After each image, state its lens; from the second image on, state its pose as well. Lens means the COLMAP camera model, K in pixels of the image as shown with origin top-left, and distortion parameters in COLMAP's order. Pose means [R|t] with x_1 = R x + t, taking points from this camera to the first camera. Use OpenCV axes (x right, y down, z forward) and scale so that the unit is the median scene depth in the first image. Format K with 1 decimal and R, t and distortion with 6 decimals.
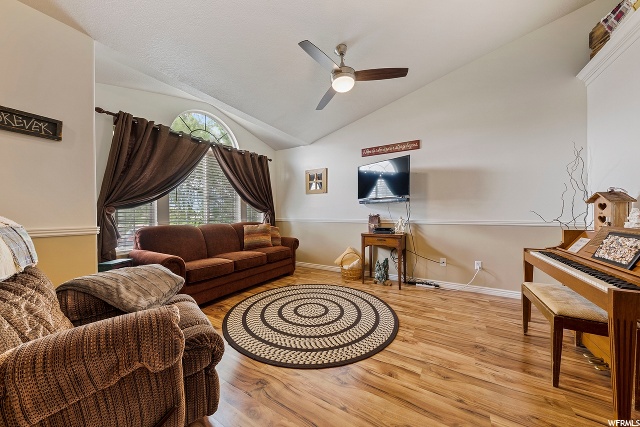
lens RADIAL K [[221.0, 0, 320.0], [0, 221.0, 214.5], [0, 0, 1]] dist [0.000484, -0.000010]
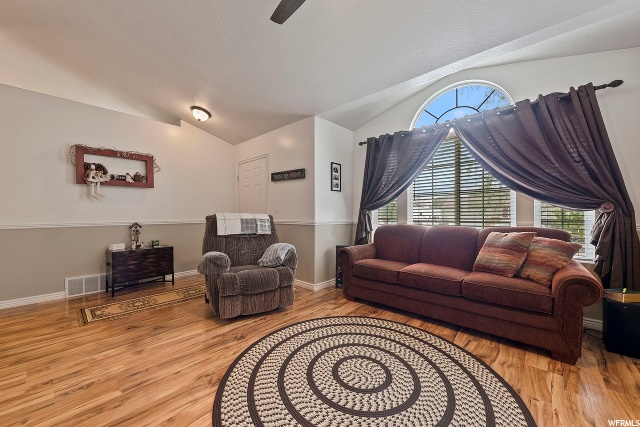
lens RADIAL K [[246.6, 0, 321.6], [0, 246.6, 213.0], [0, 0, 1]] dist [0.003171, 0.000050]
pose [[-0.206078, 0.000427, -0.978536, 0.569324], [0.000900, 1.000000, 0.000247, -0.005364], [0.978535, -0.000829, -0.206078, 0.910363]]
